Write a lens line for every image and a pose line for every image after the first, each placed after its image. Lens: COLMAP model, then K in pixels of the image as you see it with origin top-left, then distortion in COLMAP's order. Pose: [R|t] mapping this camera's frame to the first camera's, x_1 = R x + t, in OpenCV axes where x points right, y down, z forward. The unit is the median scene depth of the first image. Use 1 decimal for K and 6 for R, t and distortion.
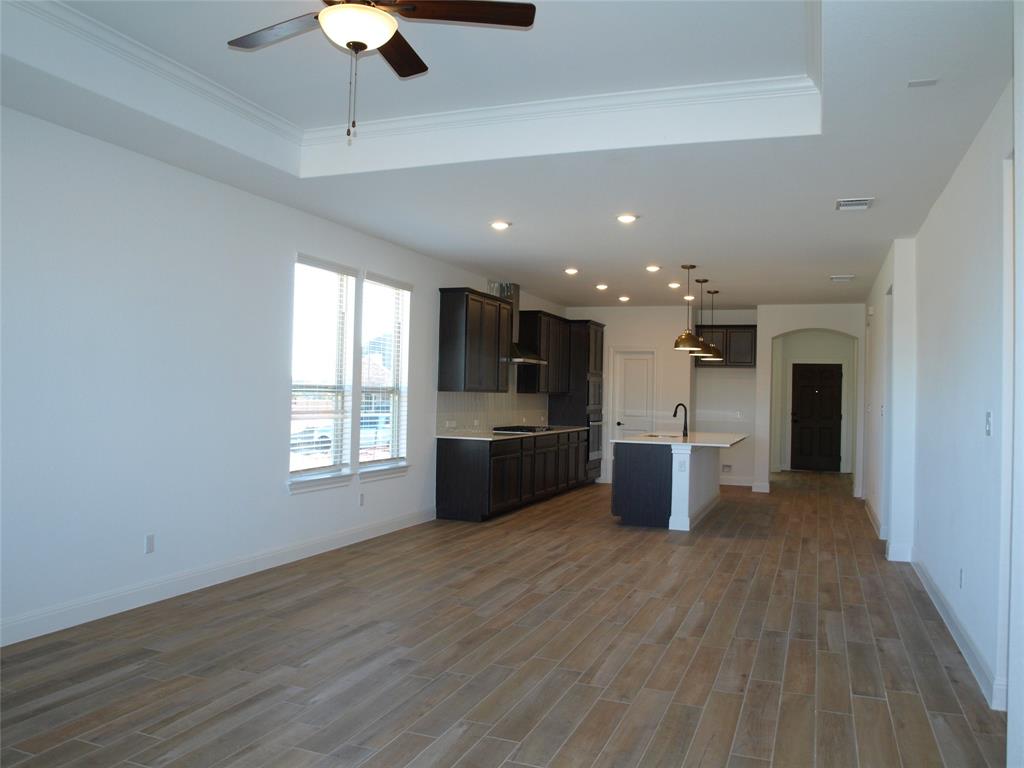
lens RADIAL K [[819.1, 0, 503.8], [0, 819.1, 378.0], [0, 0, 1]] dist [-0.116882, 0.088739]
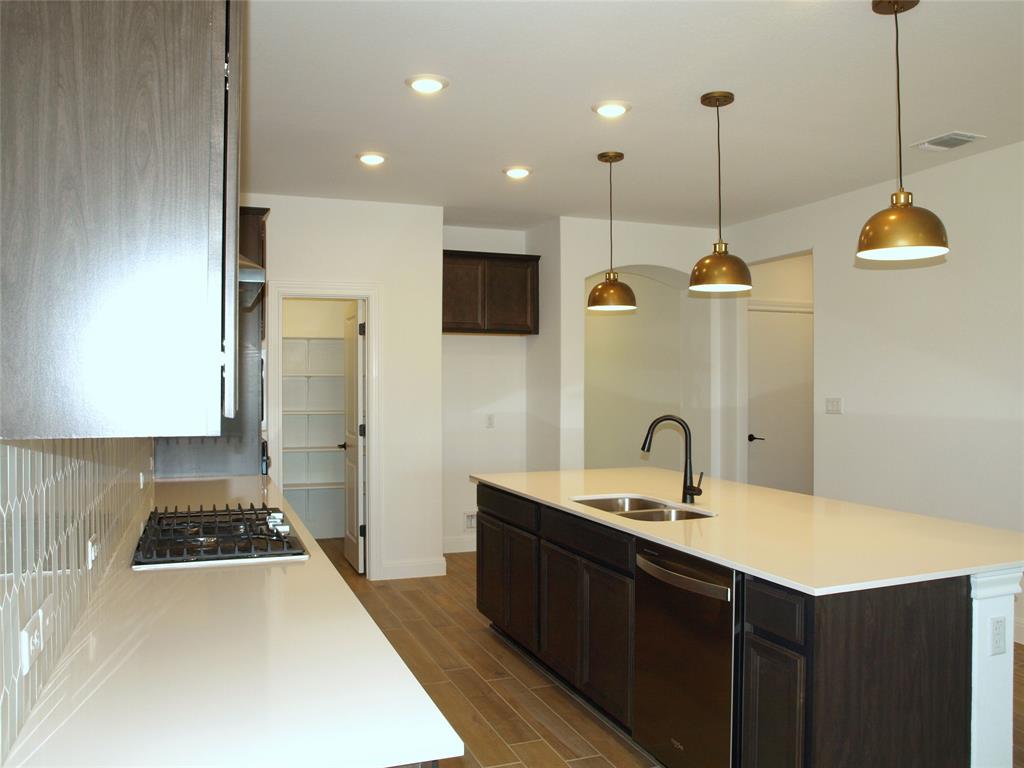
lens RADIAL K [[819.1, 0, 503.8], [0, 819.1, 378.0], [0, 0, 1]] dist [-0.116882, 0.088739]
pose [[0.746111, -0.018043, 0.665577, -0.122239], [0.004060, 0.999737, 0.022551, 0.006783], [-0.665809, -0.014124, 0.745989, 1.037418]]
